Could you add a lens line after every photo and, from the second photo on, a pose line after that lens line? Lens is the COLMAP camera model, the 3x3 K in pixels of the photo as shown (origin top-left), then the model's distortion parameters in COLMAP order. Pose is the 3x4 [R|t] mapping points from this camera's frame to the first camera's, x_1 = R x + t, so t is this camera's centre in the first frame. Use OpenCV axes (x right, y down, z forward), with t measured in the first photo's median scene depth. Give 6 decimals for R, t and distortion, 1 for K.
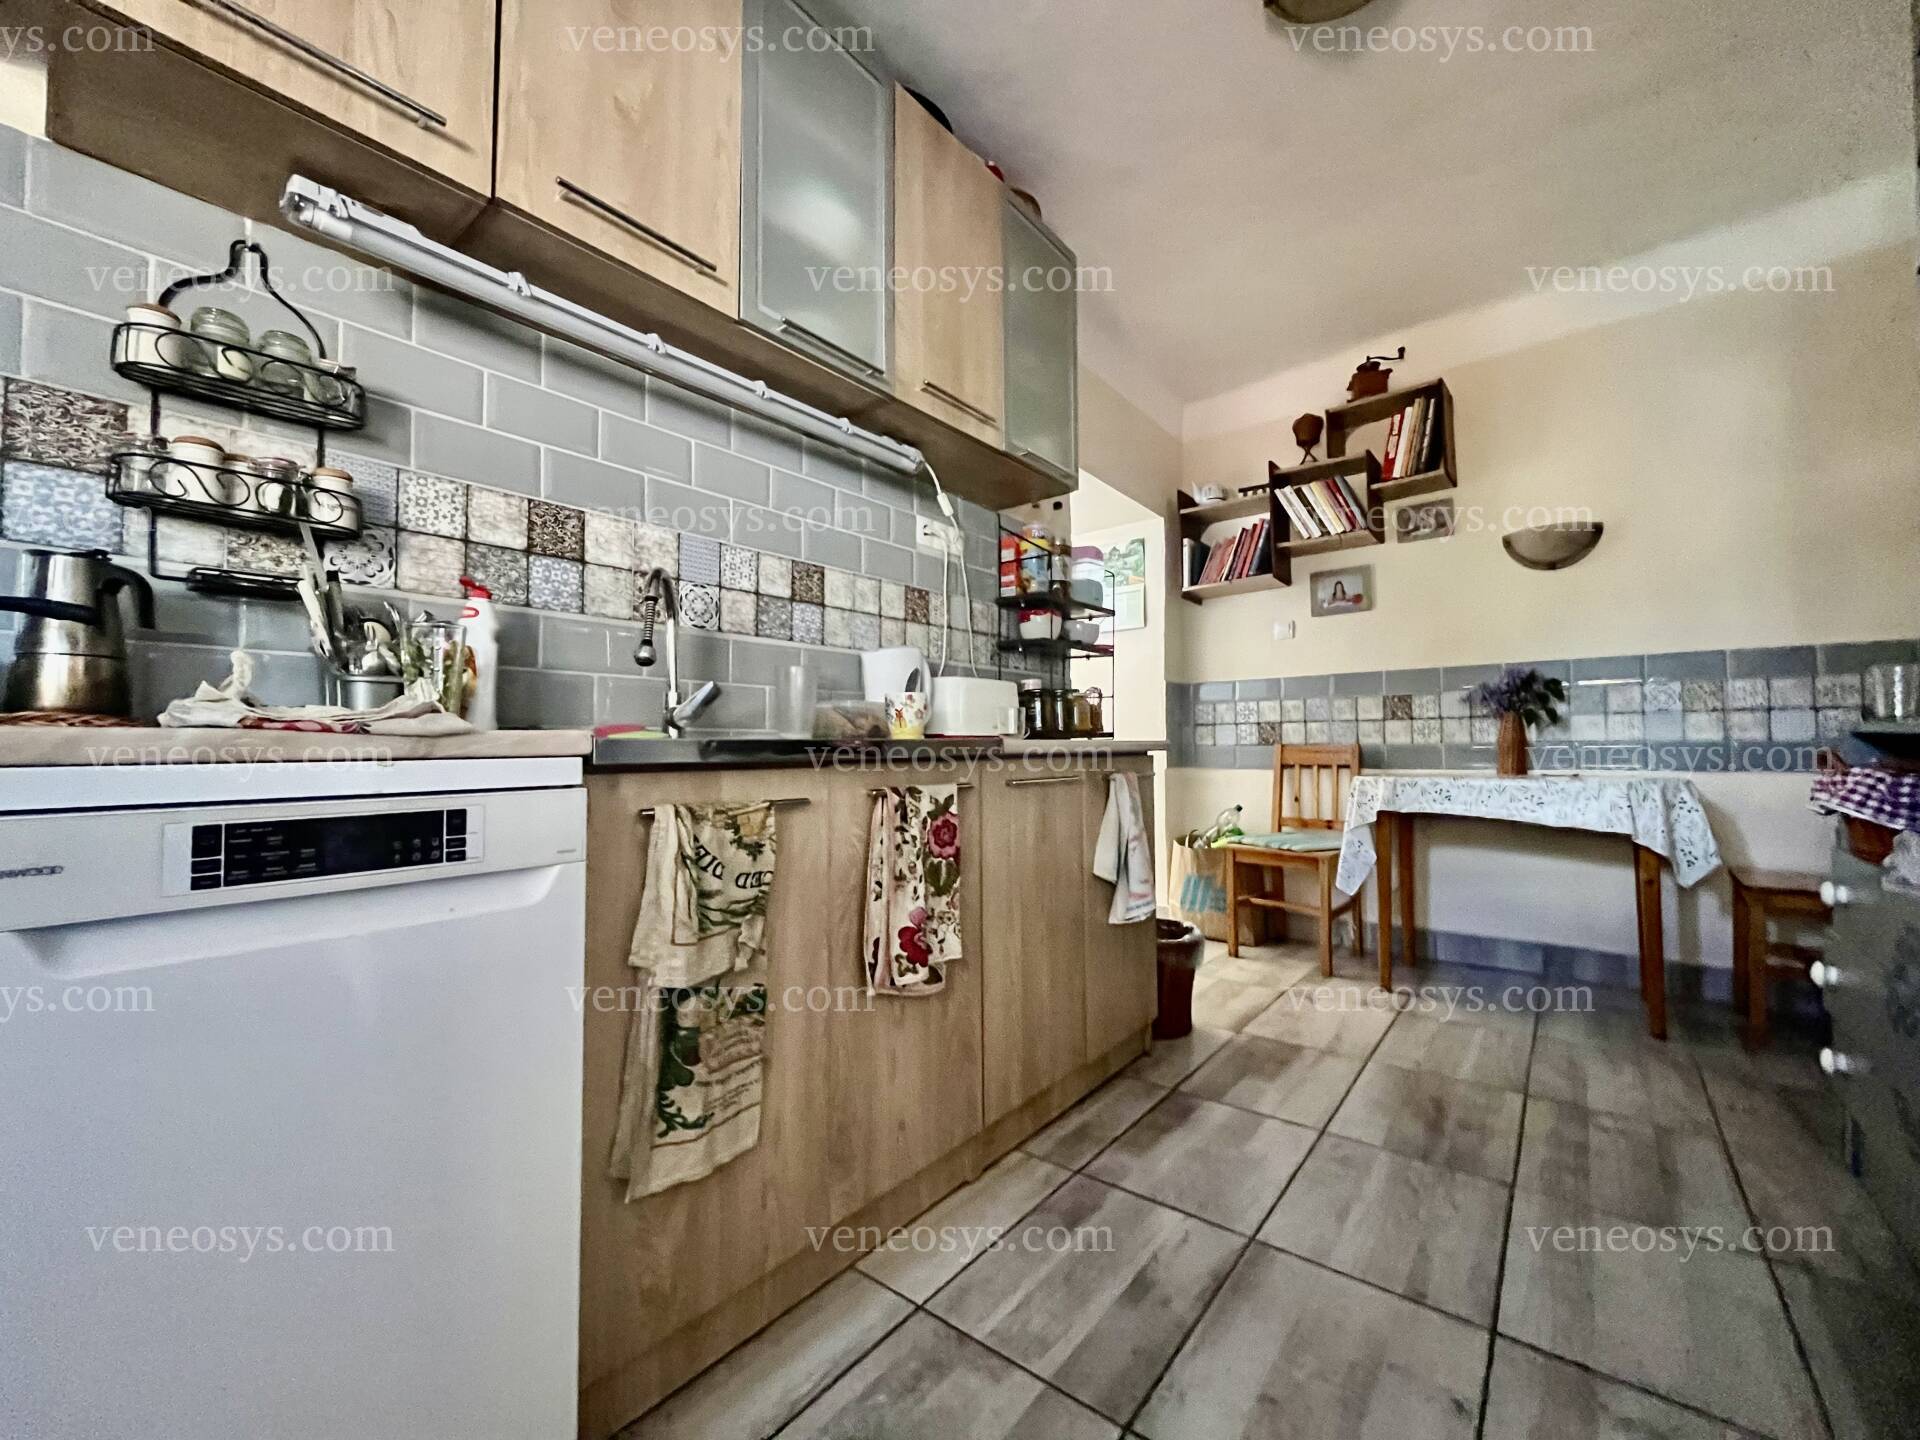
lens RADIAL K [[772.6, 0, 960.0], [0, 772.6, 720.0], [0, 0, 1]] dist [-0.005336, 0.000193]
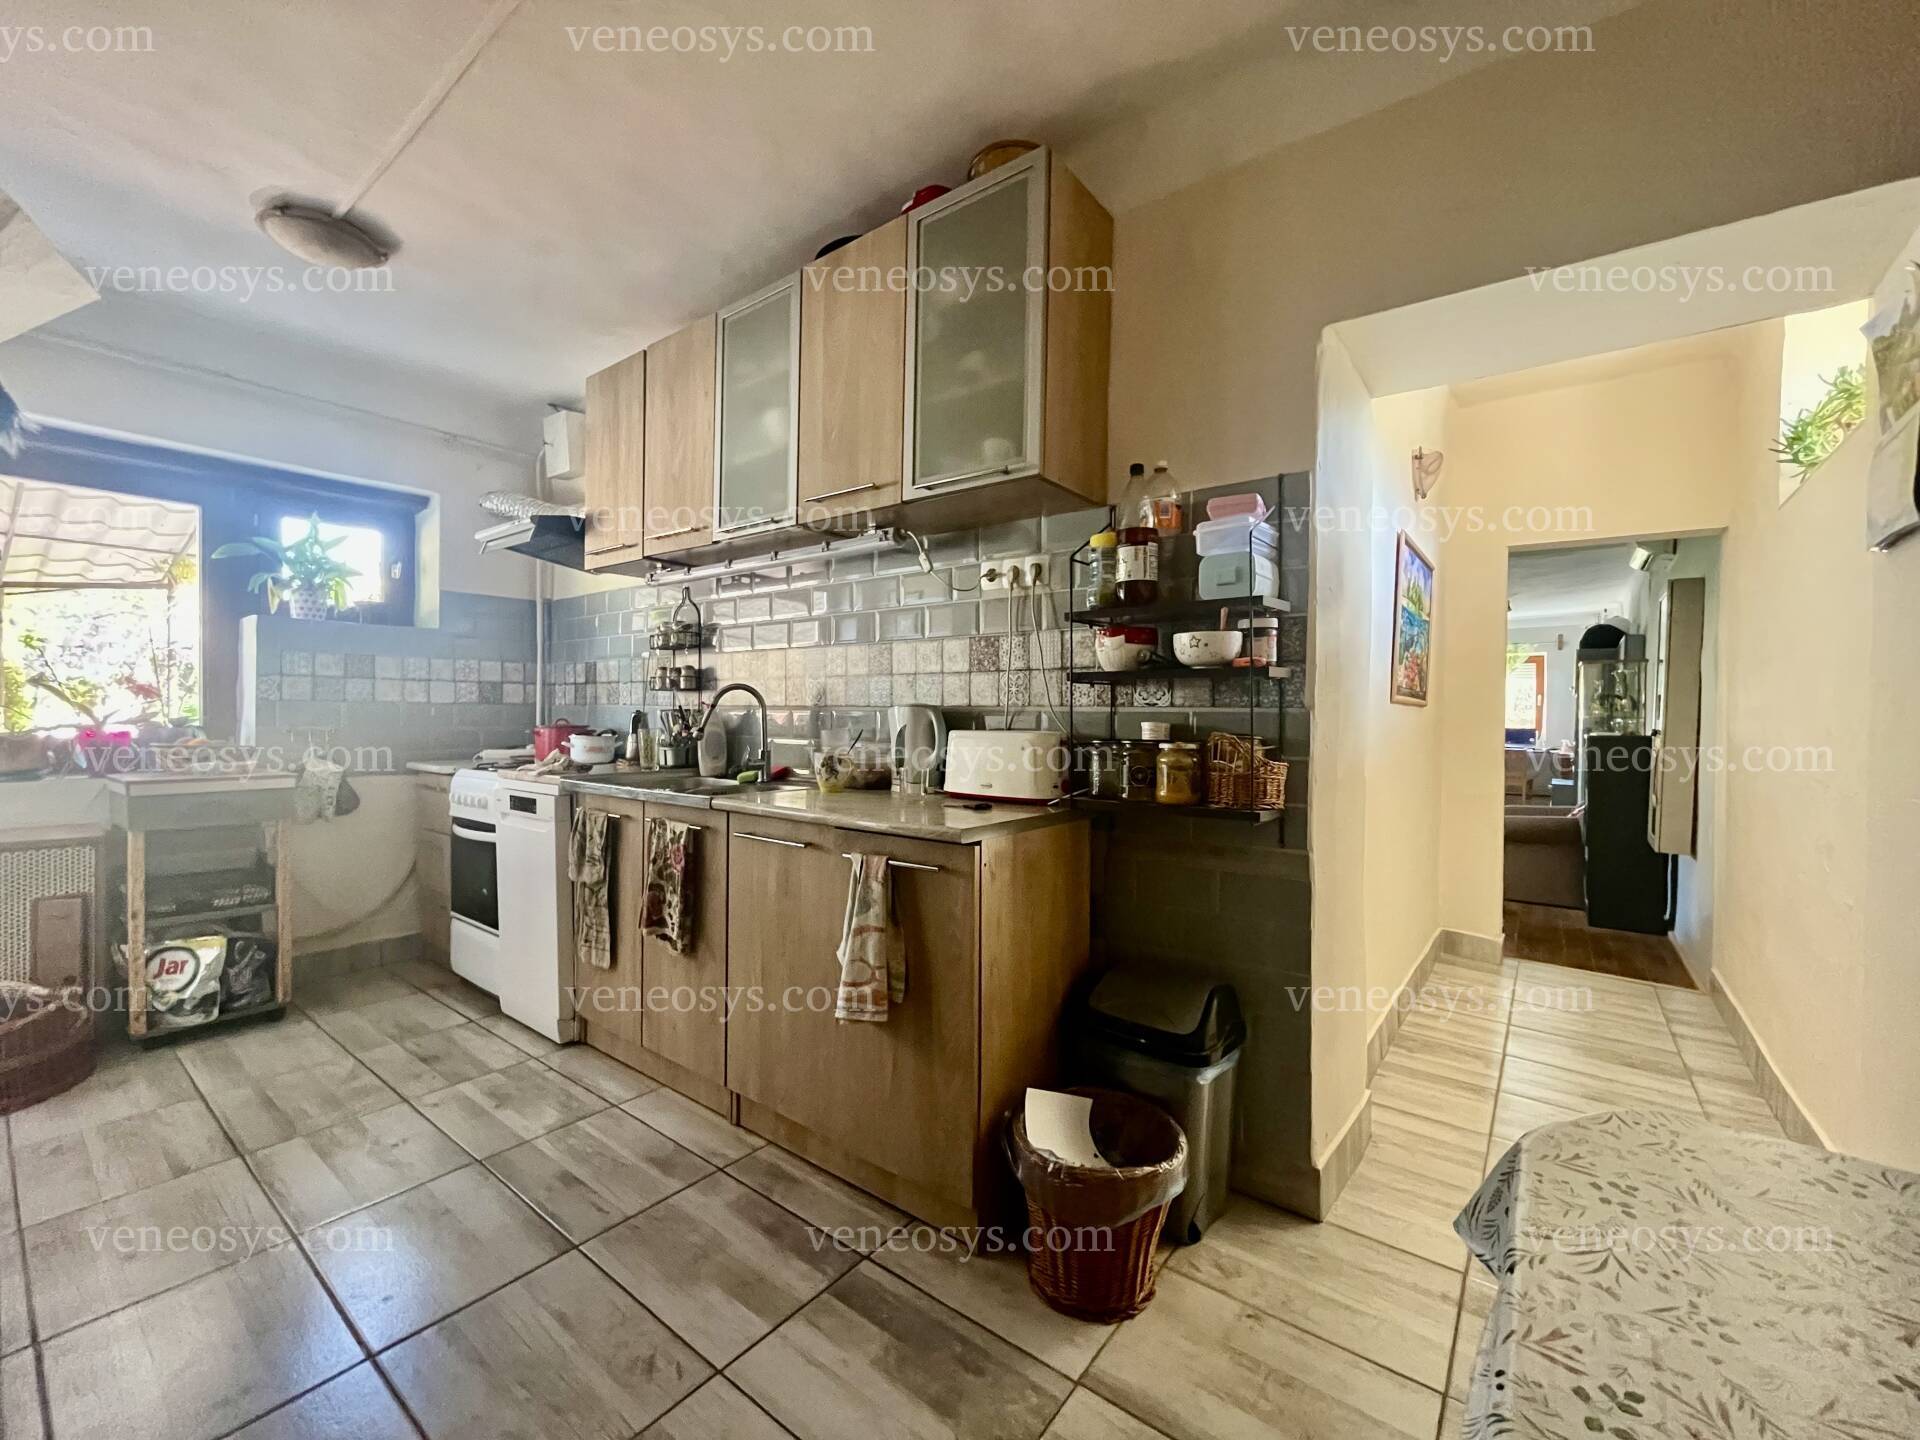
lens RADIAL K [[772.6, 0, 960.0], [0, 772.6, 720.0], [0, 0, 1]] dist [-0.005336, 0.000193]
pose [[0.021733, 0.014025, -0.999665, 1.265517], [0.020437, 0.999686, 0.014470, -0.108304], [0.999555, -0.020745, 0.021439, 1.285851]]
